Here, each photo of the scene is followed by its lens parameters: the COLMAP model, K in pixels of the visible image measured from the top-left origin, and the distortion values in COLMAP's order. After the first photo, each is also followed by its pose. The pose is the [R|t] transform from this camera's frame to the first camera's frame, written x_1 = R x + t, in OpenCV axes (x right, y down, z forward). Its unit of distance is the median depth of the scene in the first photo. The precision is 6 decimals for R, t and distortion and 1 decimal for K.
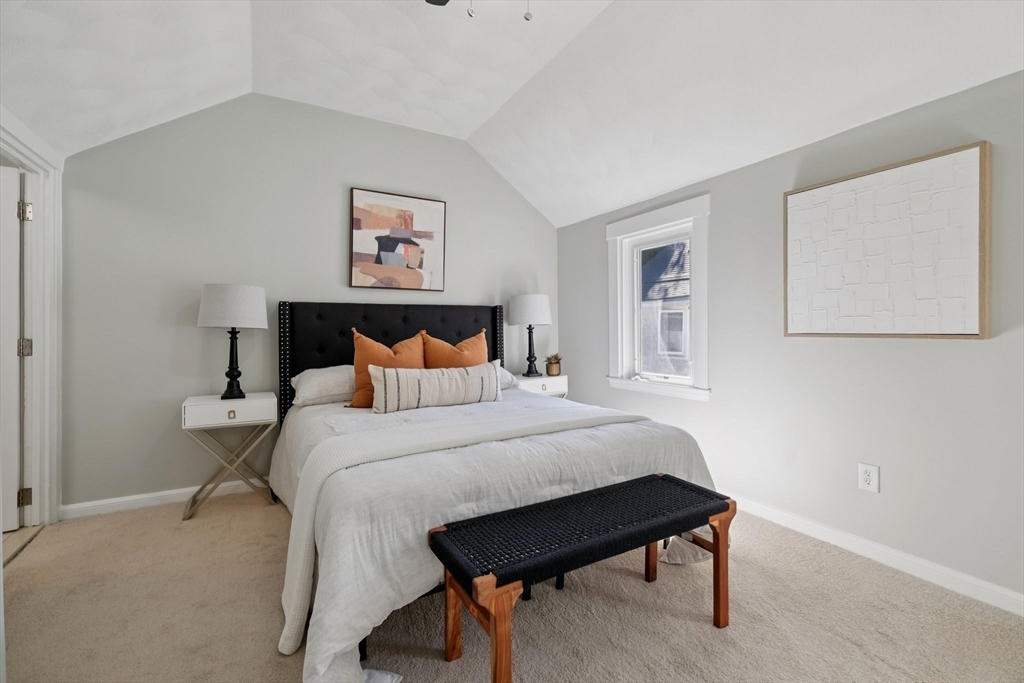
lens RADIAL K [[449.5, 0, 516.0], [0, 449.5, 332.1], [0, 0, 1]] dist [-0.001172, -0.000810]
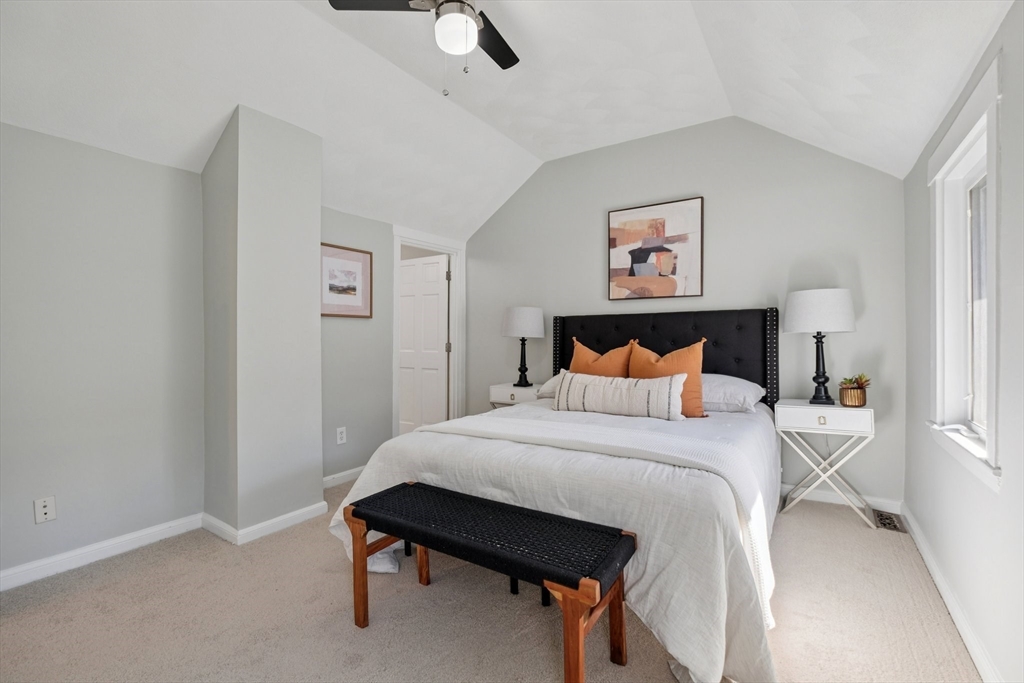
lens RADIAL K [[449.5, 0, 515.1], [0, 449.5, 340.2], [0, 0, 1]] dist [-0.001172, -0.000810]
pose [[0.451256, 0.008154, -0.892357, 0.519971], [-0.001639, 0.999964, 0.008308, -0.009402], [0.892393, -0.002286, 0.451254, 0.277191]]
